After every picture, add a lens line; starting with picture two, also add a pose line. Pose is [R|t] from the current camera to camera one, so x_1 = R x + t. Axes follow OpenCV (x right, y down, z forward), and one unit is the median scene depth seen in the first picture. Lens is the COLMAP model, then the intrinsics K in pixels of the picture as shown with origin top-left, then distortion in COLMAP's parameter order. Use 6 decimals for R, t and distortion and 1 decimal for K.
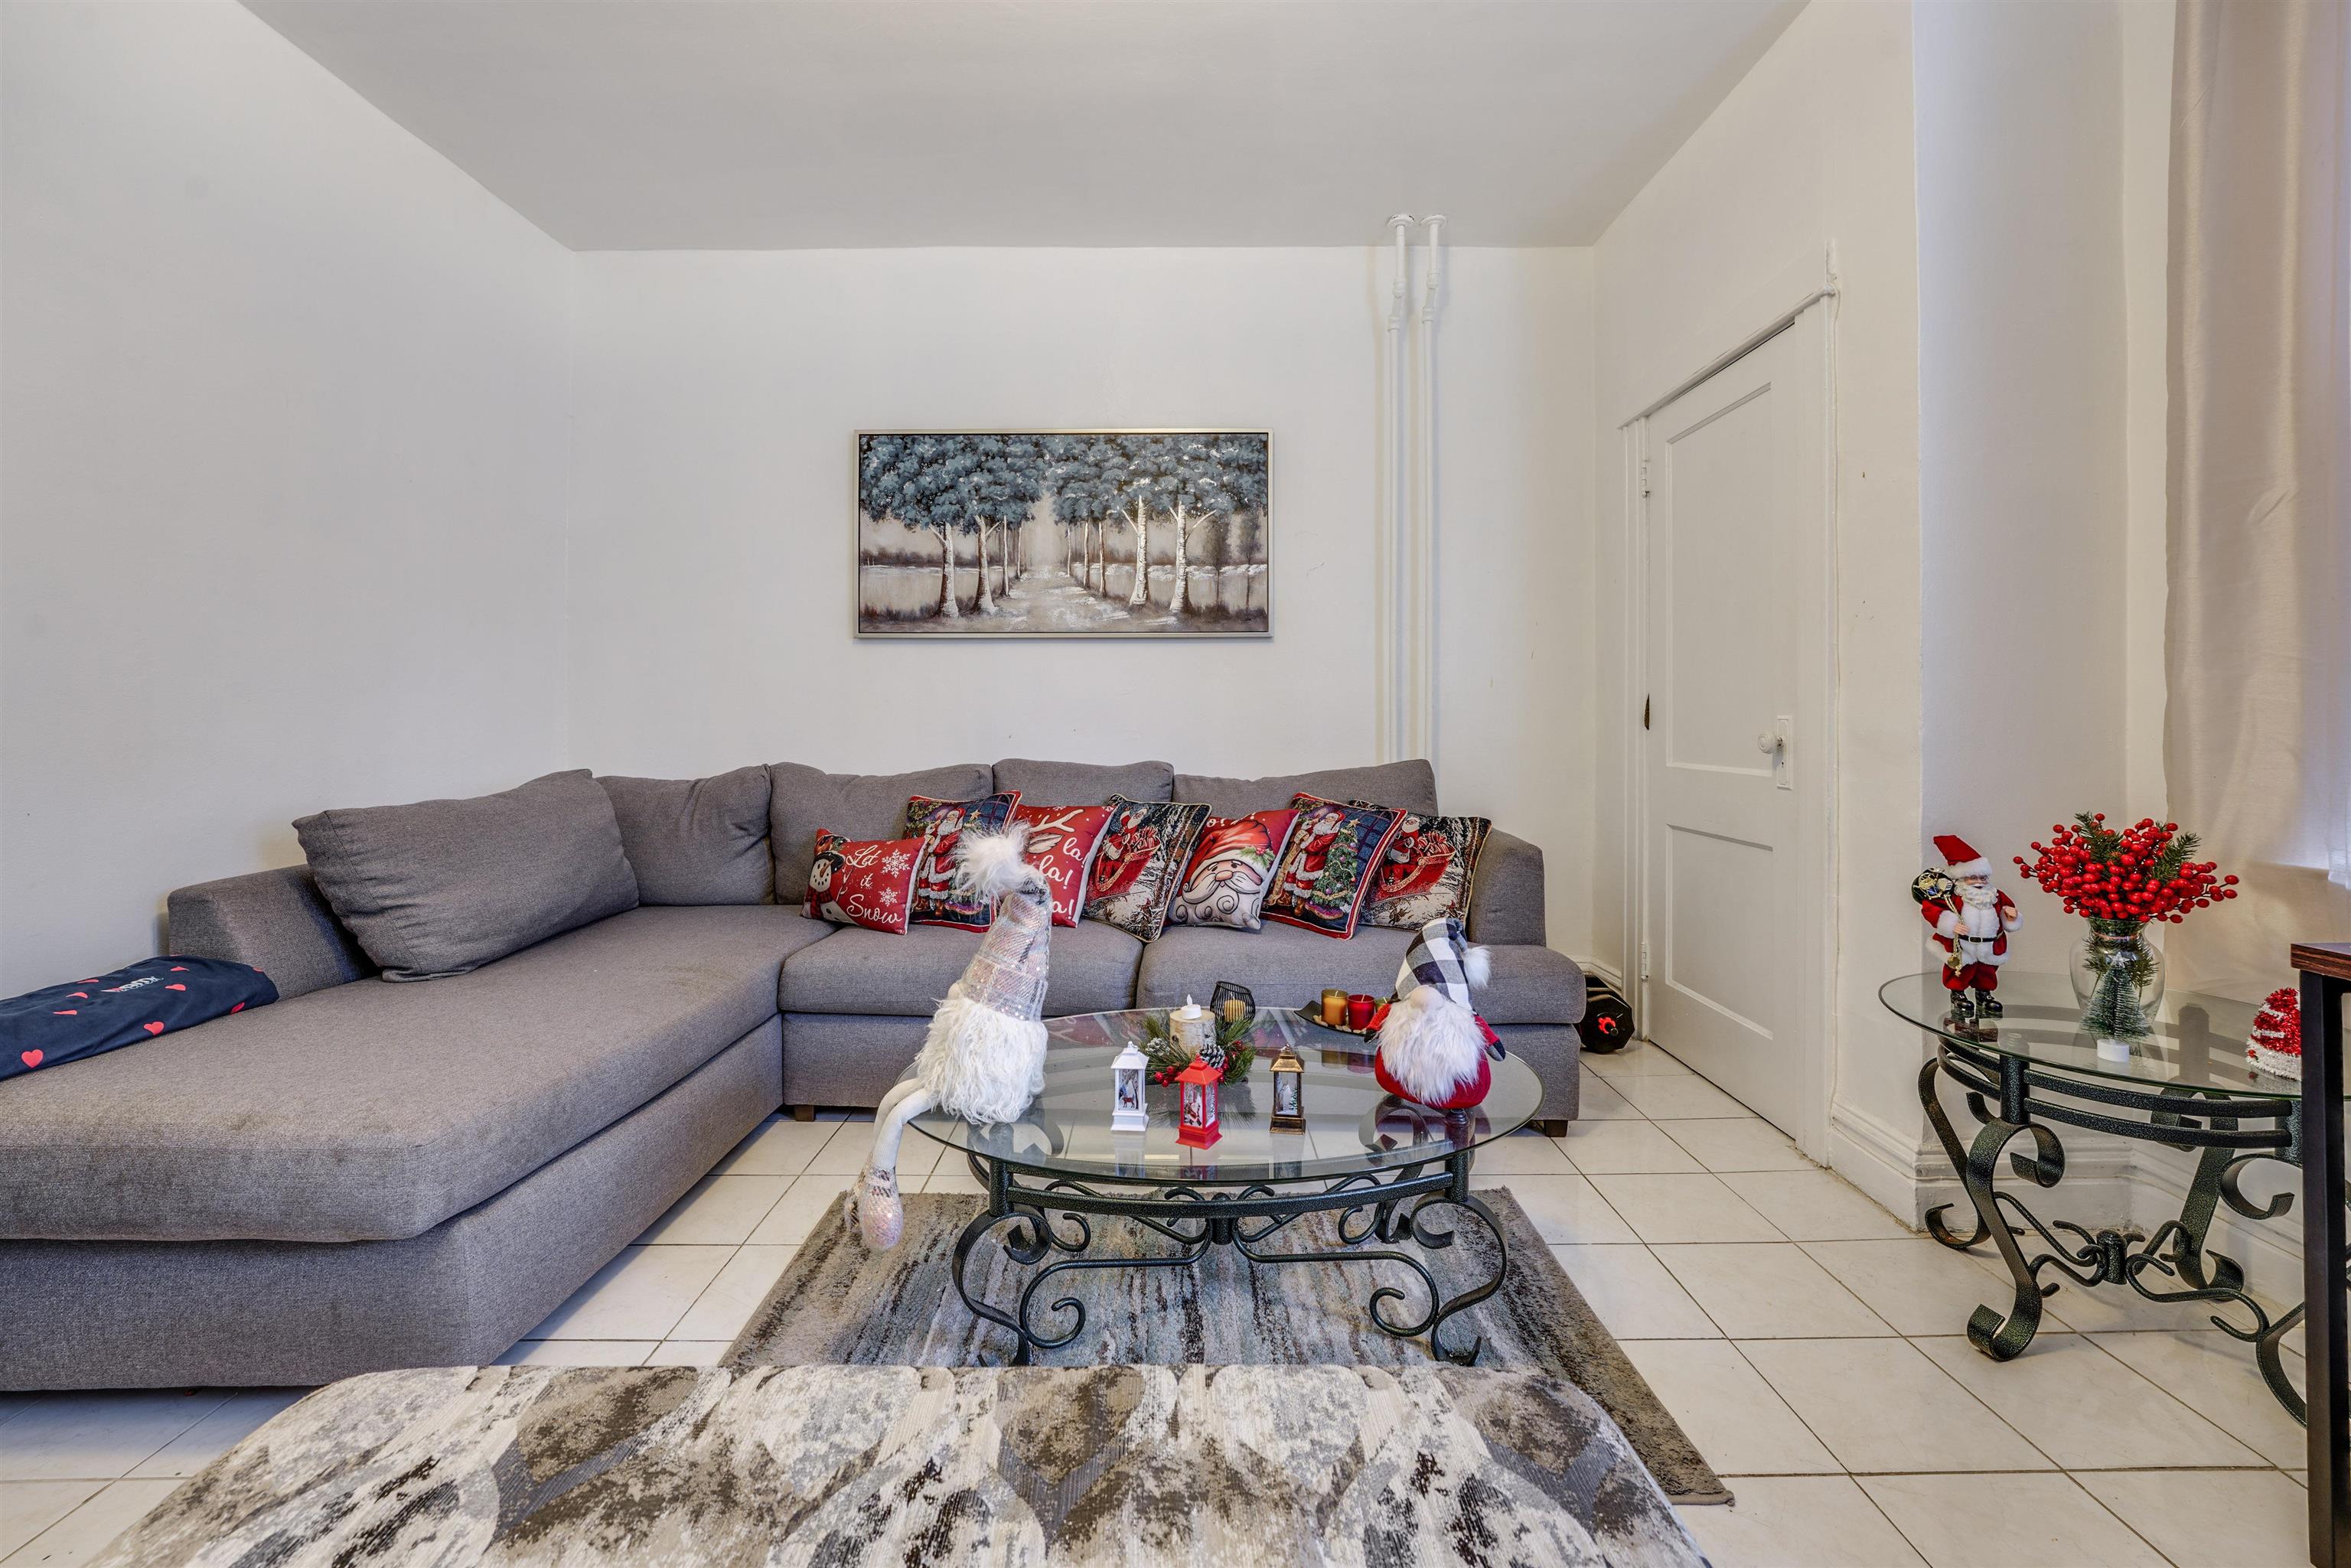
lens RADIAL K [[970.4, 0, 1179.7], [0, 970.4, 718.8], [0, 0, 1]] dist [-0.009910, -0.000042]
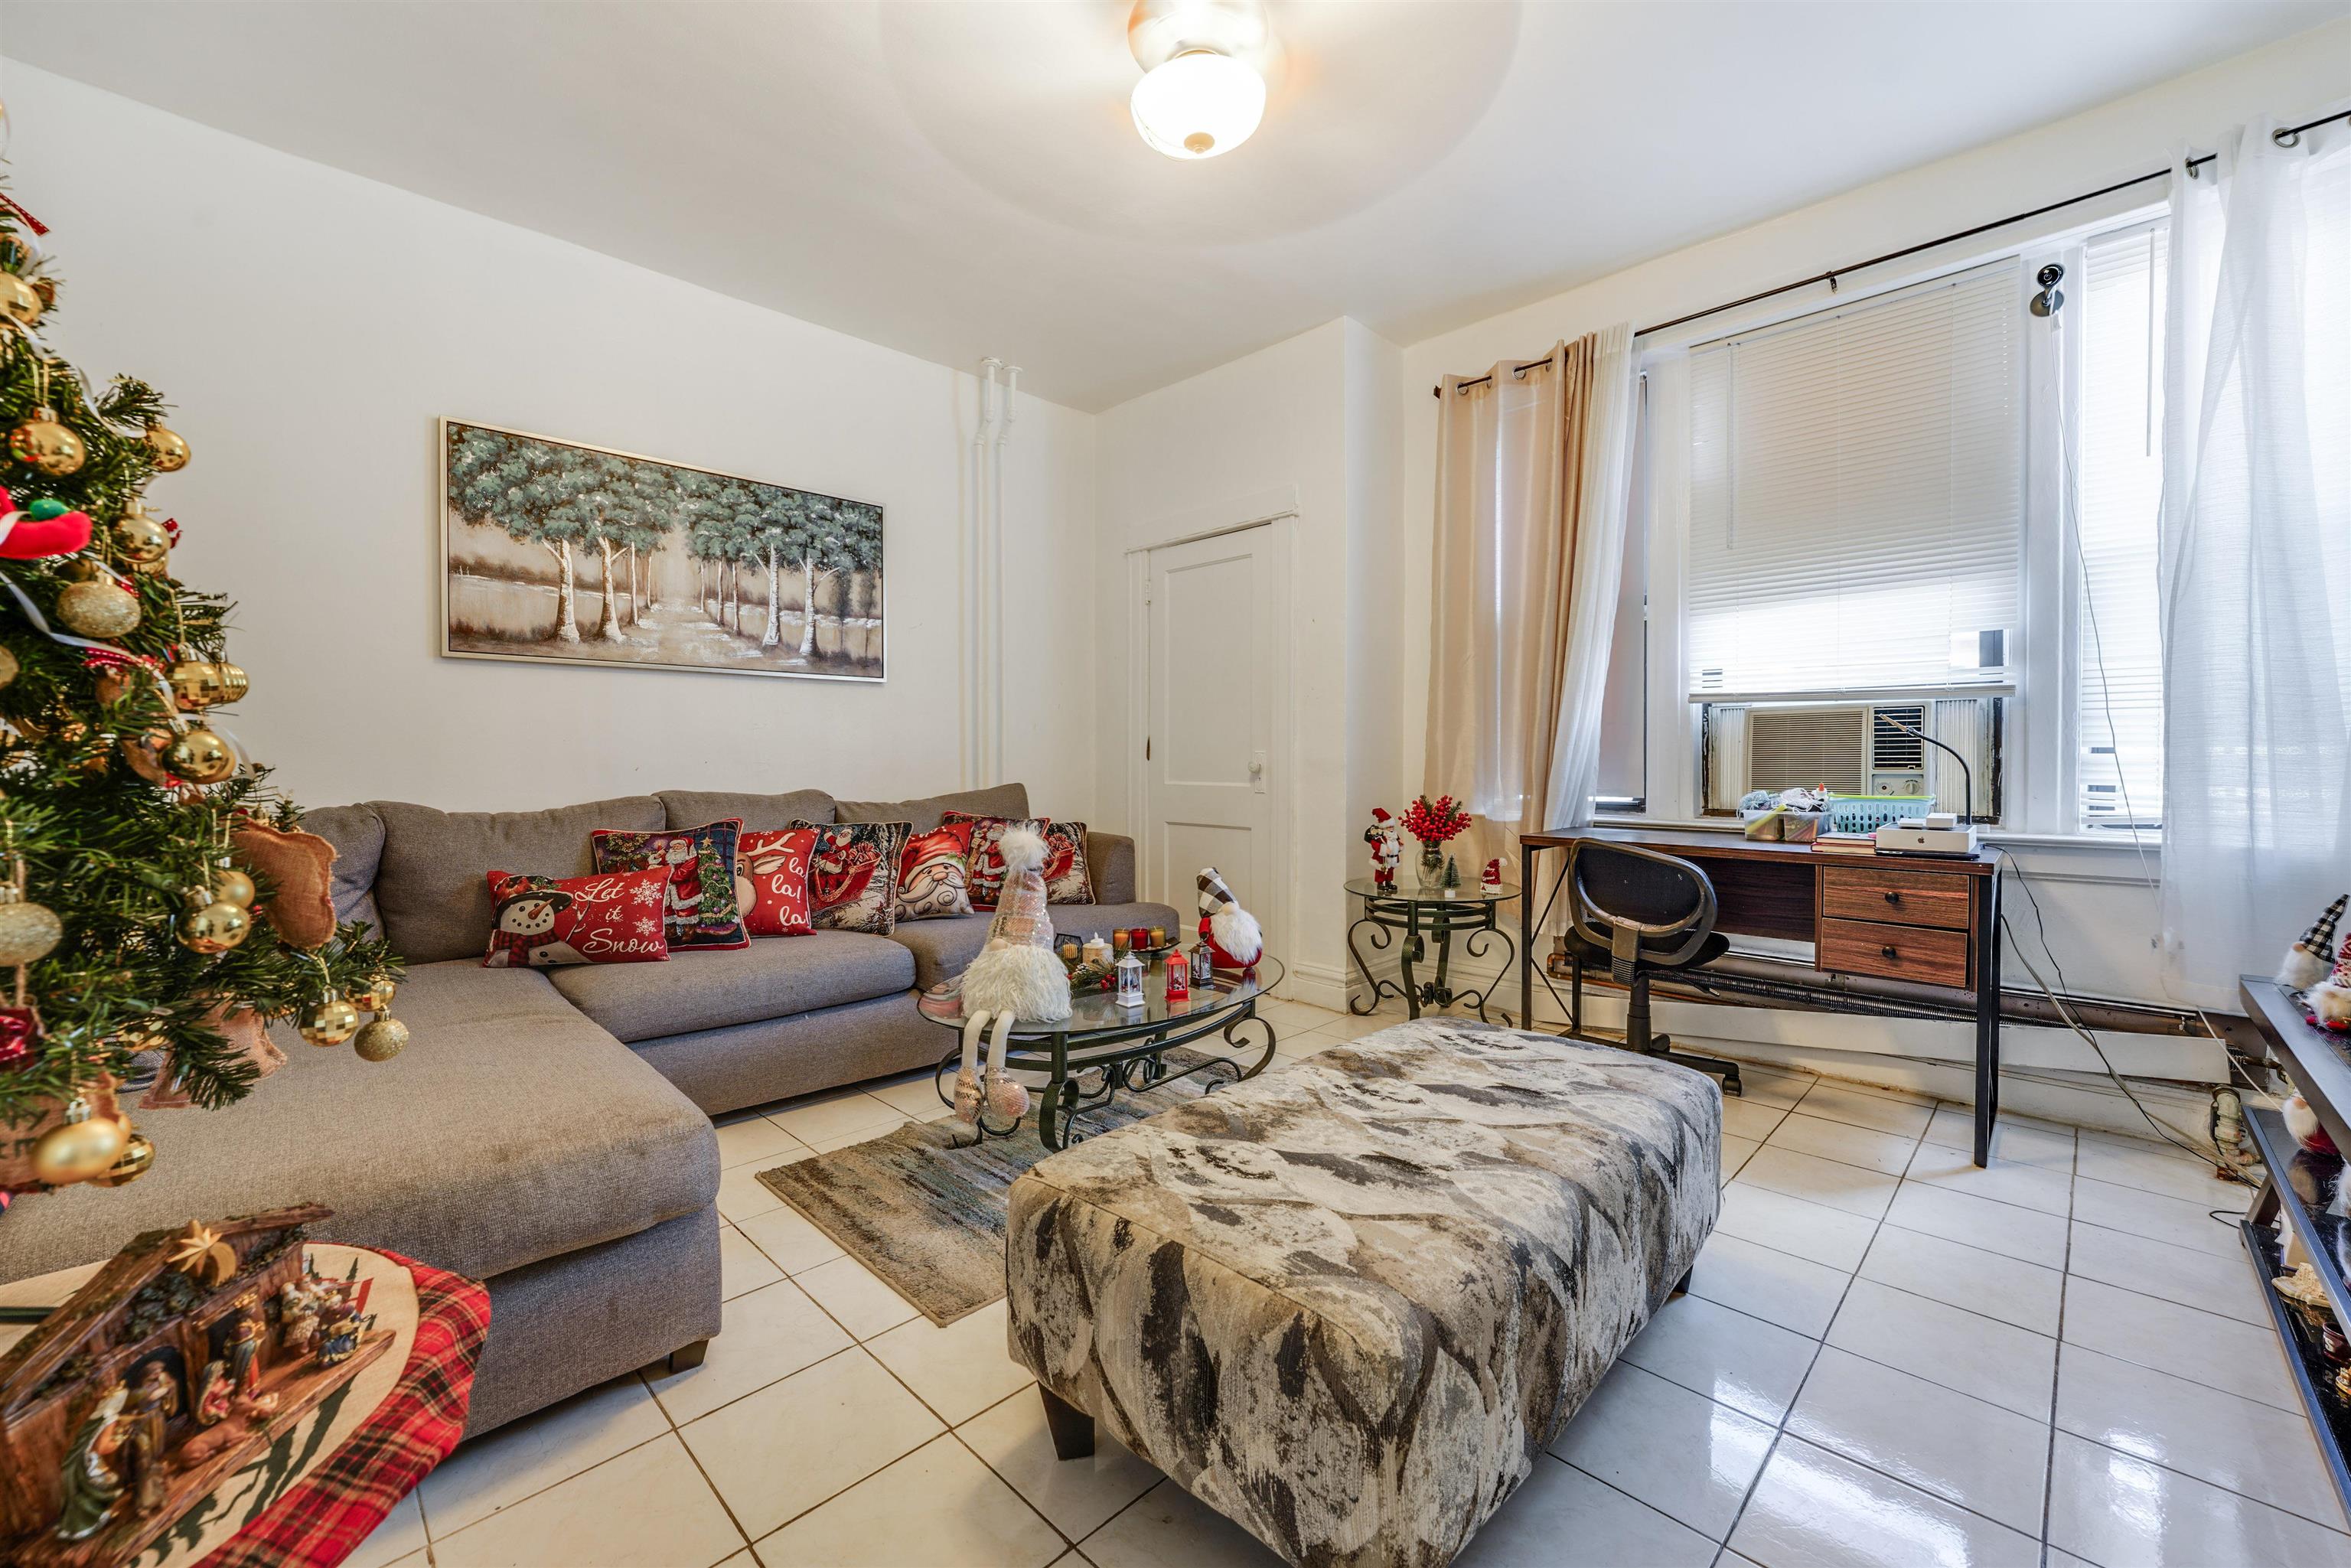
lens RADIAL K [[939.3, 0, 1189.8], [0, 939.3, 784.9], [0, 0, 1]] dist [-0.018141, 0.000752]
pose [[0.699726, -0.019094, 0.714156, -0.462188], [-0.000657, 0.999625, 0.027369, 0.008190], [-0.714411, -0.019620, 0.699451, -0.058616]]
